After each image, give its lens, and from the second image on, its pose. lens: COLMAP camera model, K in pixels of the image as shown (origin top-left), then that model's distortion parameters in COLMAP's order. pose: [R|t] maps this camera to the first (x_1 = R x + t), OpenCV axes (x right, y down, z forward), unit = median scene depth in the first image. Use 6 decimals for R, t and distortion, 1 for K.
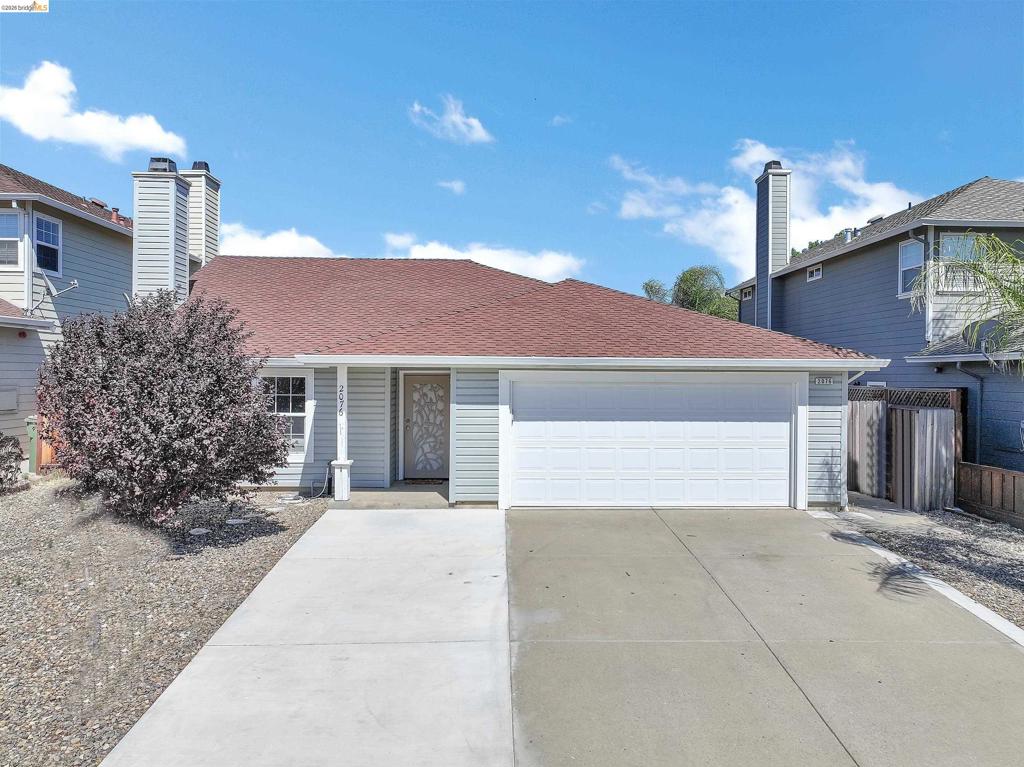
lens RADIAL K [[741.2, 0, 513.2], [0, 741.2, 379.9], [0, 0, 1]] dist [0.000294, 0.007287]
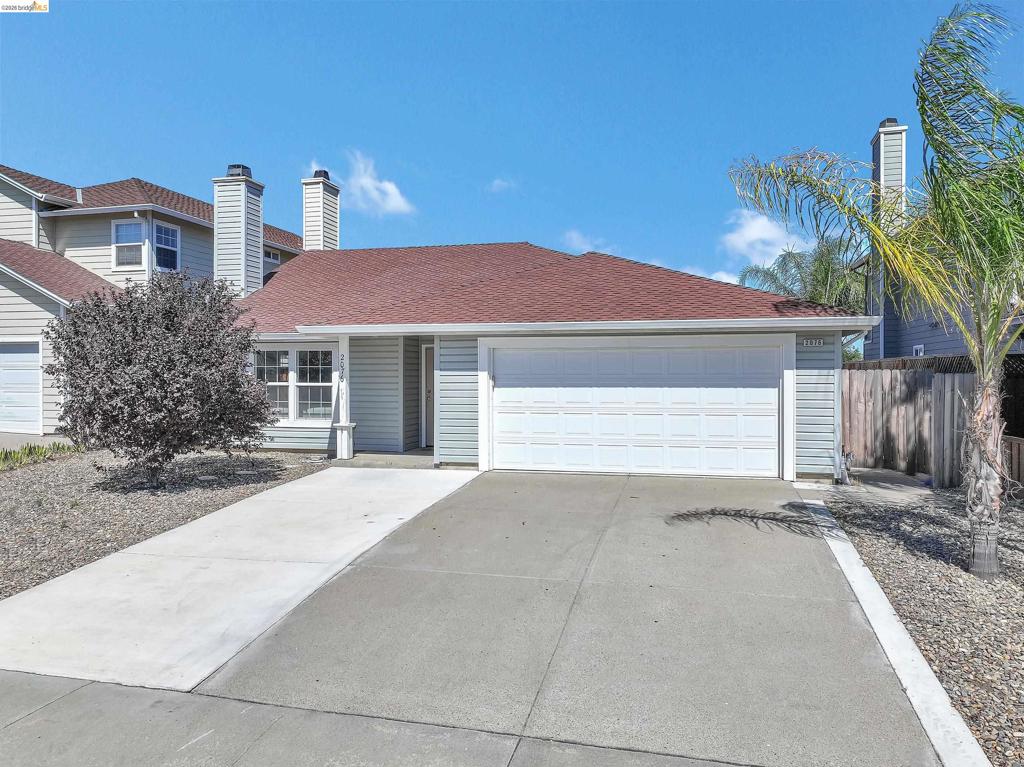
lens RADIAL K [[741.4, 0, 512.0], [0, 741.4, 383.5], [0, 0, 1]] dist [-0.001178, -0.000859]
pose [[0.963723, -0.003904, -0.266877, 0.302479], [0.004709, 0.999986, 0.002377, 0.048661], [0.266864, -0.003547, 0.963728, 0.007597]]
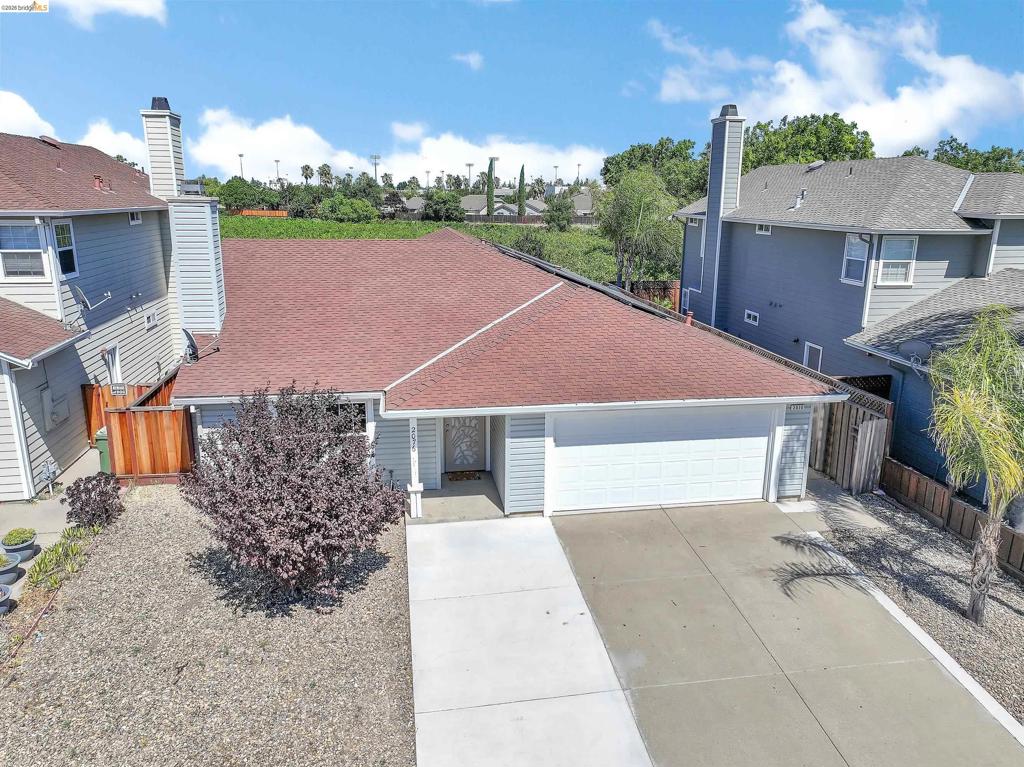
lens RADIAL K [[741.4, 0, 512.0], [0, 741.4, 383.5], [0, 0, 1]] dist [-0.001178, -0.000859]
pose [[0.990087, -0.034653, 0.136115, -0.233525], [0.000061, 0.969193, 0.246304, -0.348347], [-0.140457, -0.243854, 0.959587, -0.134589]]
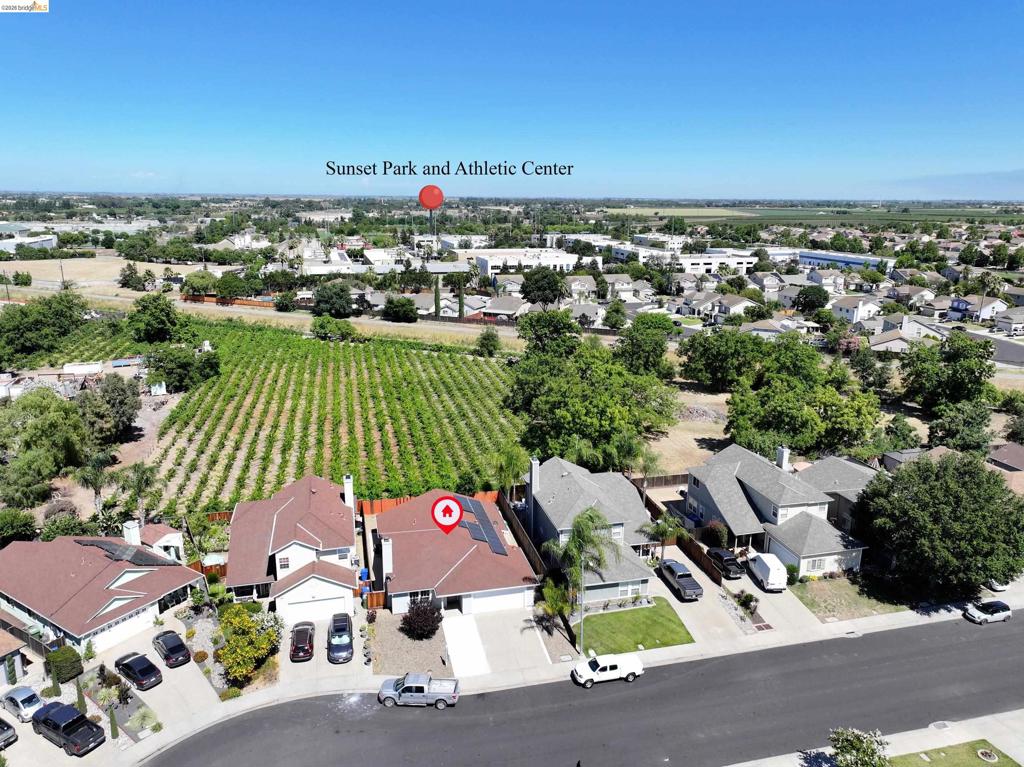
lens RADIAL K [[741.4, 0, 512.0], [0, 741.4, 383.5], [0, 0, 1]] dist [-0.001178, -0.000859]
pose [[0.975527, -0.053332, 0.213315, -0.790933], [-0.002713, 0.967146, 0.254208, -2.819735], [-0.219864, -0.248565, 0.943332, -3.735077]]
